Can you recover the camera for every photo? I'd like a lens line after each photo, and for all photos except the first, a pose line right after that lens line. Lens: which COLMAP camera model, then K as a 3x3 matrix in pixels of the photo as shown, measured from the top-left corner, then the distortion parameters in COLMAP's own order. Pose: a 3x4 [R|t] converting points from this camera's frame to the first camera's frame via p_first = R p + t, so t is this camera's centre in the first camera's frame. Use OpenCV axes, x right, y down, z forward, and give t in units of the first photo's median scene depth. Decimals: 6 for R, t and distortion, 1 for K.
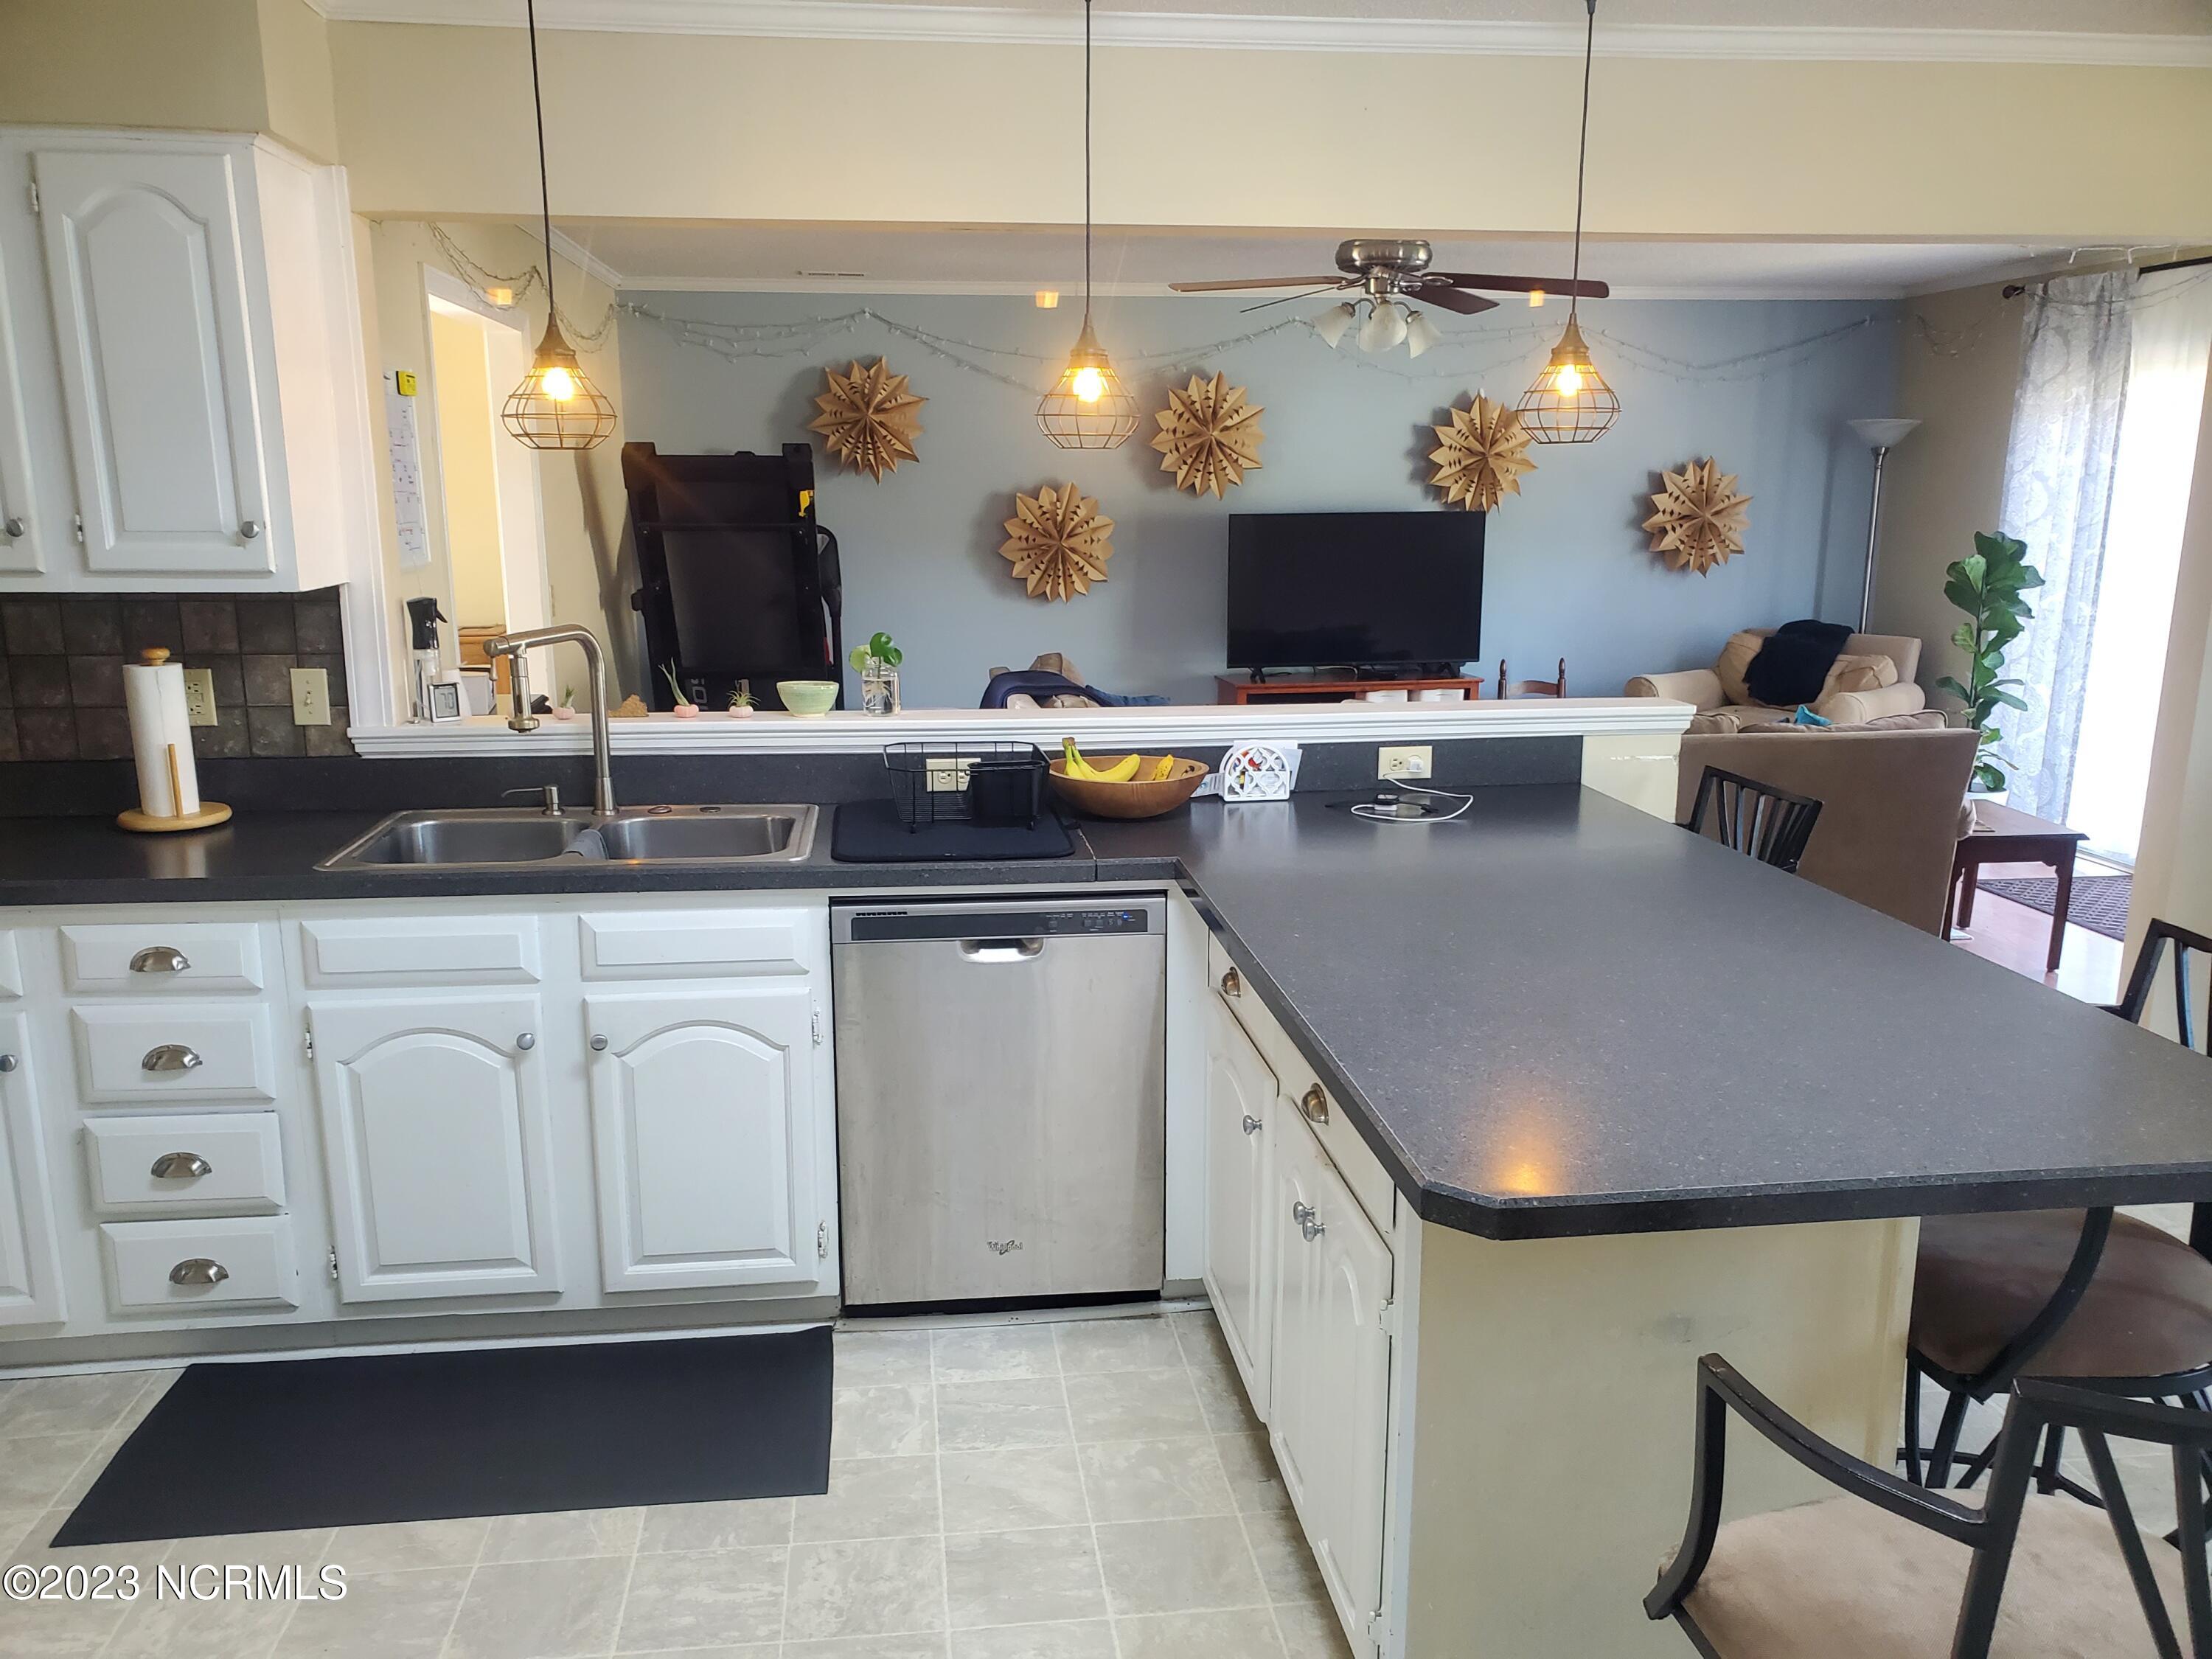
lens RADIAL K [[1675.4, 0, 1101.7], [0, 1675.4, 835.7], [0, 0, 1]] dist [-0.010422, -0.007255]
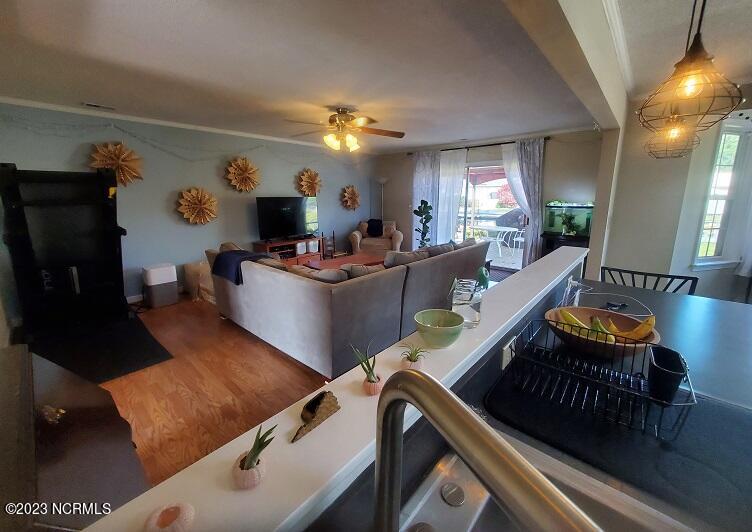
lens RADIAL K [[289.6, 0, 367.0], [0, 289.6, 244.0], [0, 0, 1]] dist [0.001266, 0.000094]
pose [[0.786160, -0.098759, 0.610081, -0.119629], [0.117450, 0.993034, 0.009403, -0.070856], [-0.606760, 0.064262, 0.792283, 0.369415]]
